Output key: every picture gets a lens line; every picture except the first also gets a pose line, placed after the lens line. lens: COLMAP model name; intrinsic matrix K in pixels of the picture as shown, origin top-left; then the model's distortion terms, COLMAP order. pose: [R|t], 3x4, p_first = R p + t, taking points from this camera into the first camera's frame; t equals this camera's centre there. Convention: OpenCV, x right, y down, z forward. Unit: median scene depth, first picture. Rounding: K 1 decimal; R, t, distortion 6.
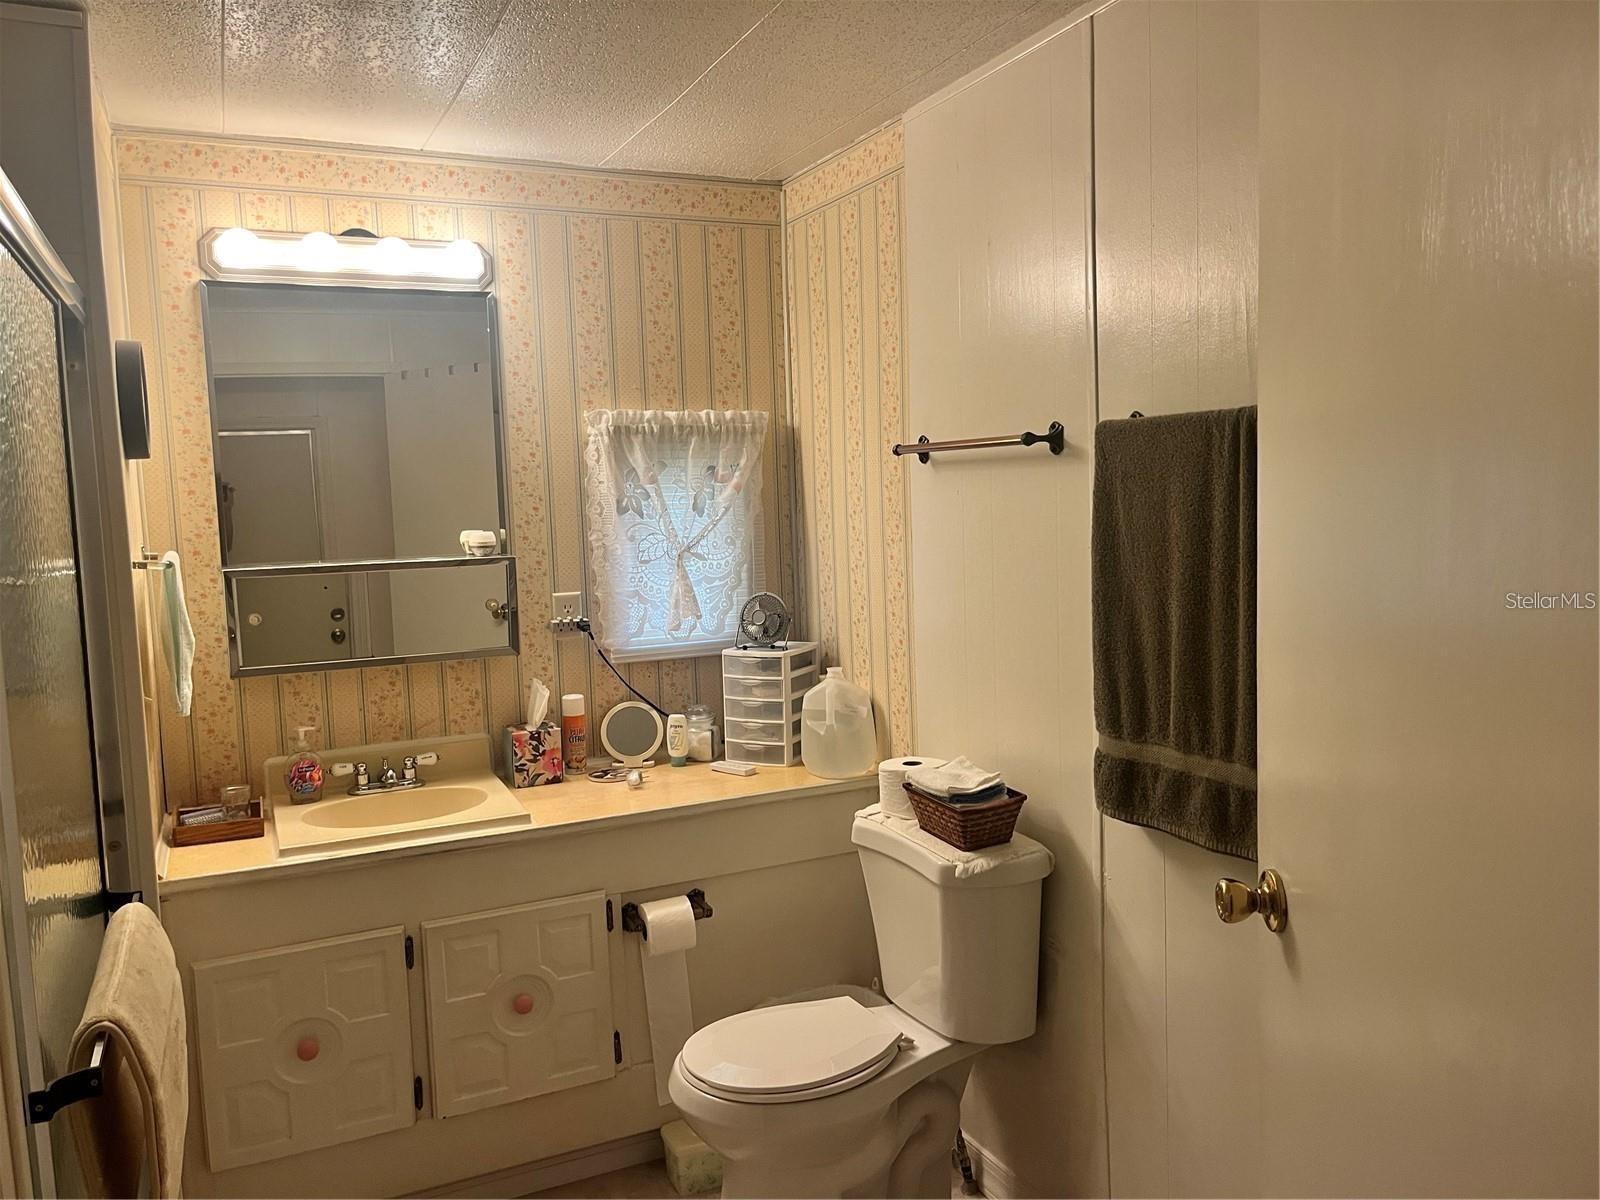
lens RADIAL K [[1233.1, 0, 790.9], [0, 1233.1, 590.9], [0, 0, 1]] dist [0.060830, -0.089167]
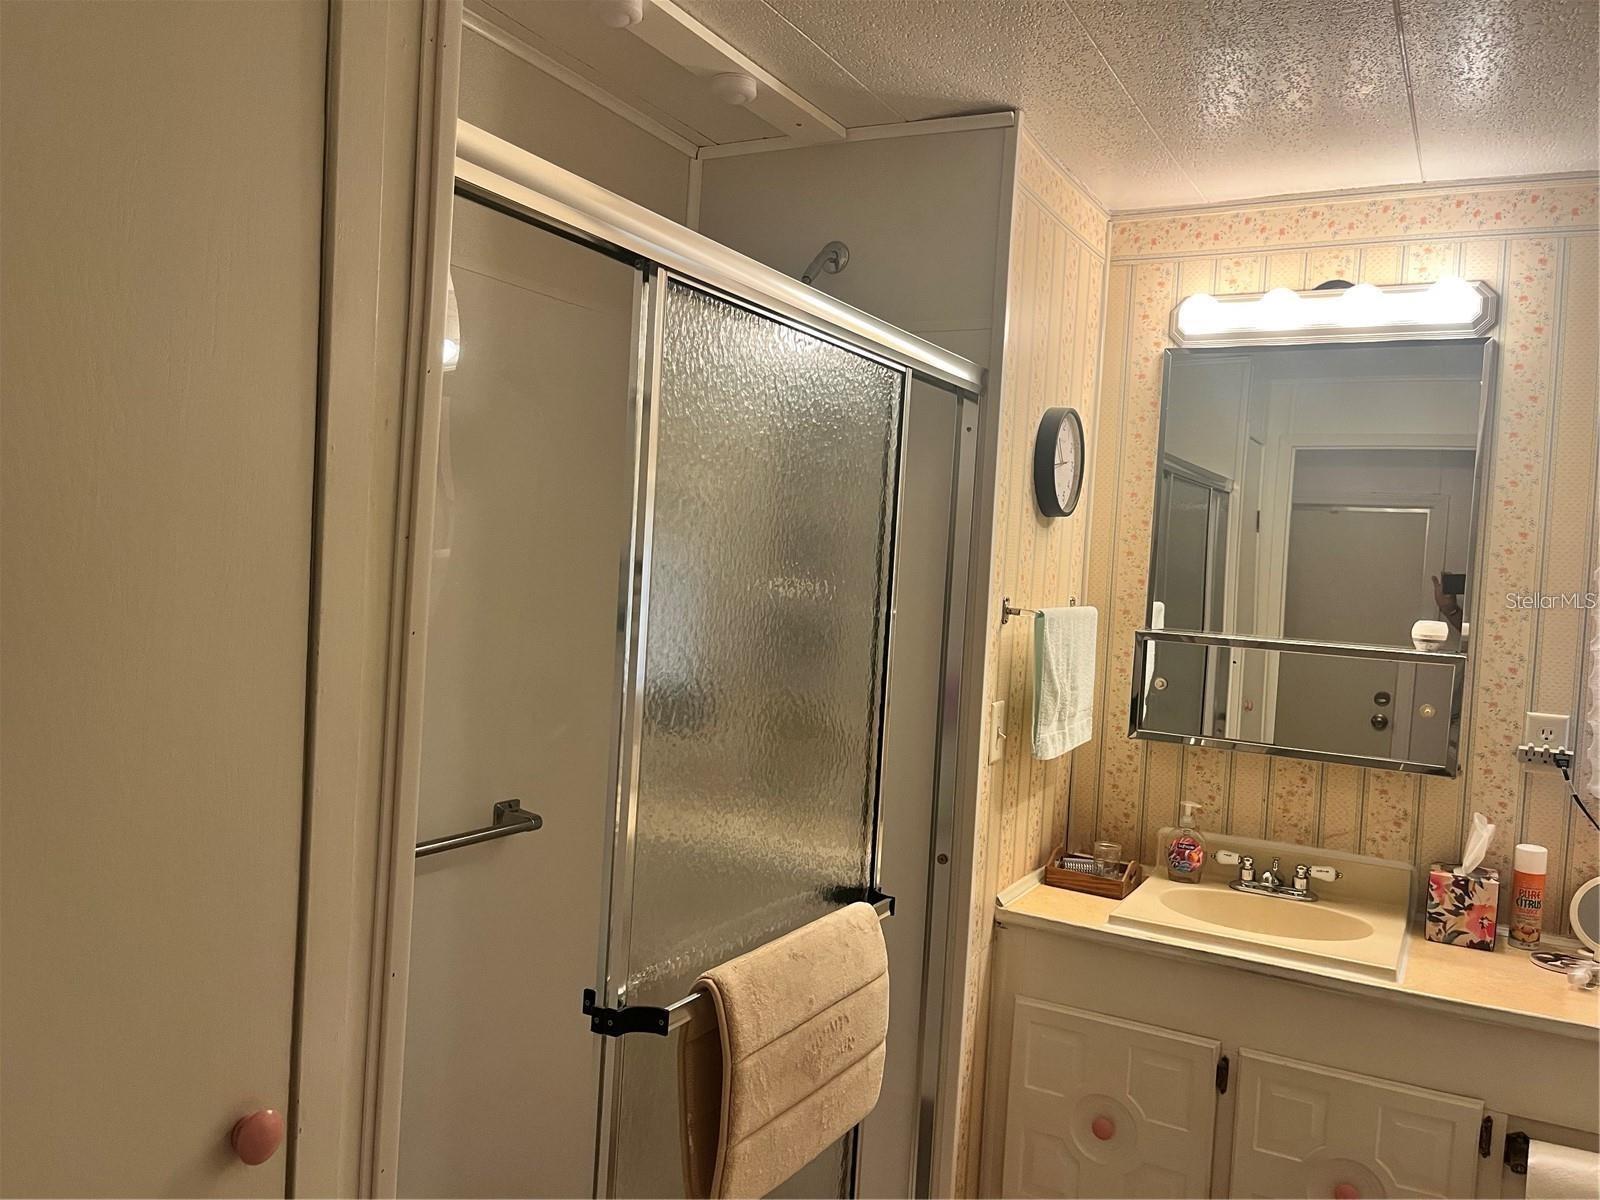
lens RADIAL K [[1233.1, 0, 788.3], [0, 1233.1, 599.7], [0, 0, 1]] dist [0.060830, -0.089167]
pose [[0.576760, 0.090217, -0.811917, 0.187104], [-0.140566, 0.990019, 0.010154, -0.011296], [0.804729, 0.108271, 0.583685, 0.167838]]
